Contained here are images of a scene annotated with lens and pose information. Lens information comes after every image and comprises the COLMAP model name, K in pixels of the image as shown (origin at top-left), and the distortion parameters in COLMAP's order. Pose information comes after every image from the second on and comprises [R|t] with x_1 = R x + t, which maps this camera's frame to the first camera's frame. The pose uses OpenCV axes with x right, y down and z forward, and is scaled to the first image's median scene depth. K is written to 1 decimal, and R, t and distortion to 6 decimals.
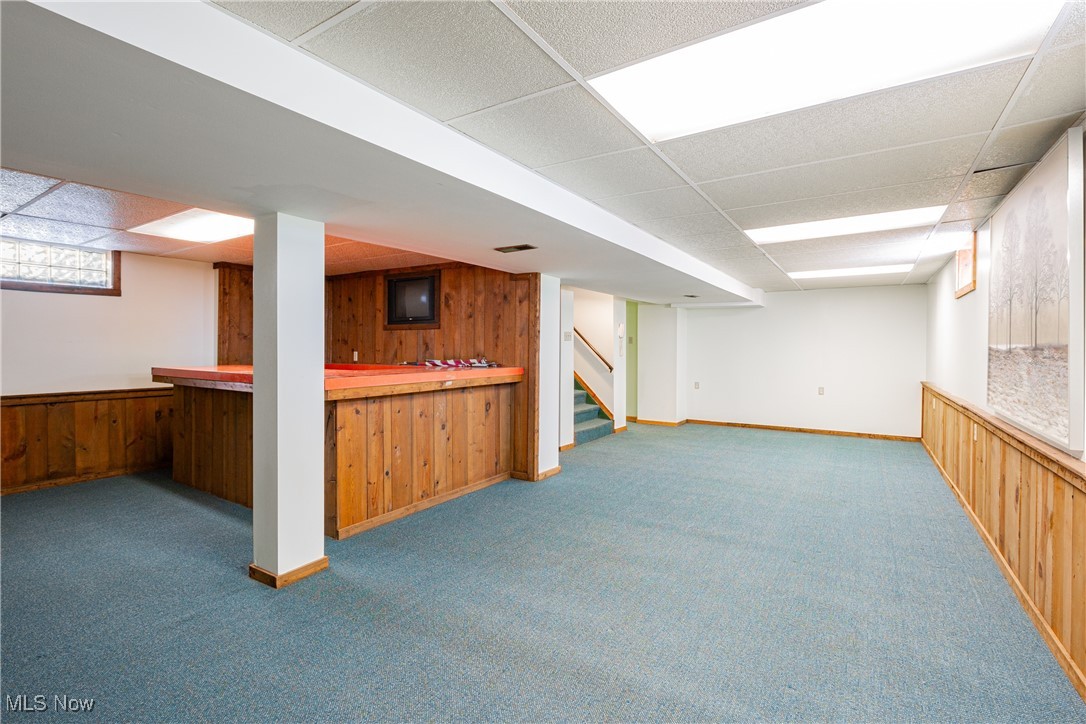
lens RADIAL K [[508.7, 0, 538.5], [0, 508.7, 340.1], [0, 0, 1]] dist [-0.003514, -0.001013]
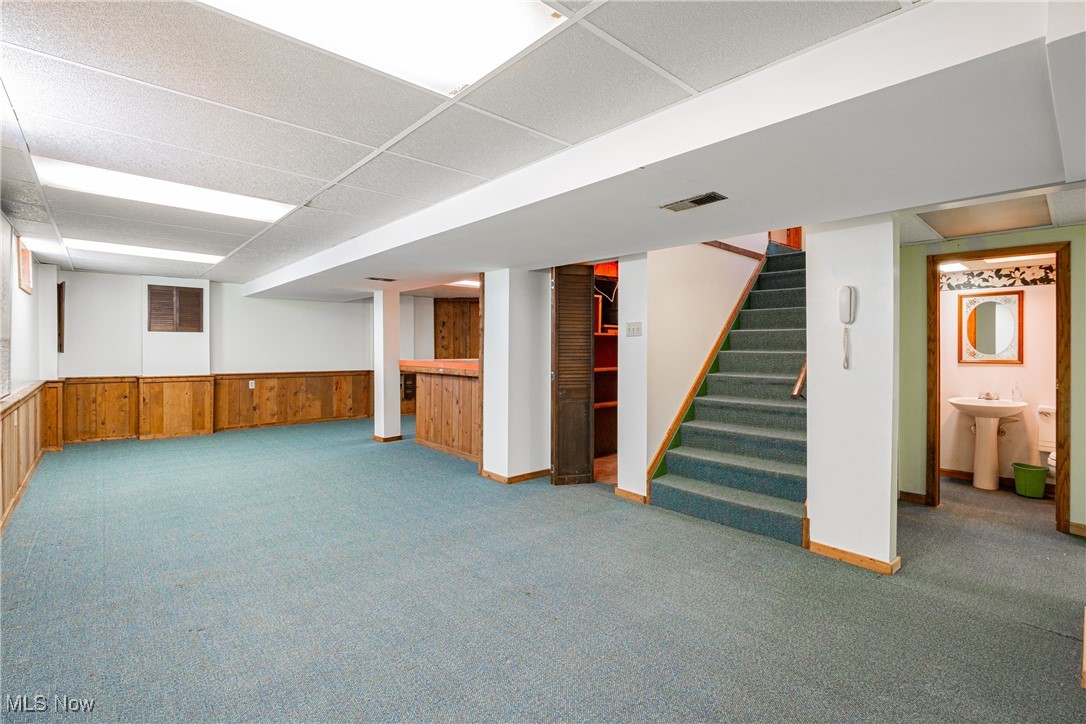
lens RADIAL K [[494.1, 0, 544.5], [0, 494.1, 348.4], [0, 0, 1]] dist [-0.000914, -0.000178]
pose [[-0.247237, -0.003551, -0.968949, 1.061624], [-0.000337, 0.999994, -0.003579, 0.027548], [0.968955, -0.000558, -0.247237, 1.557598]]
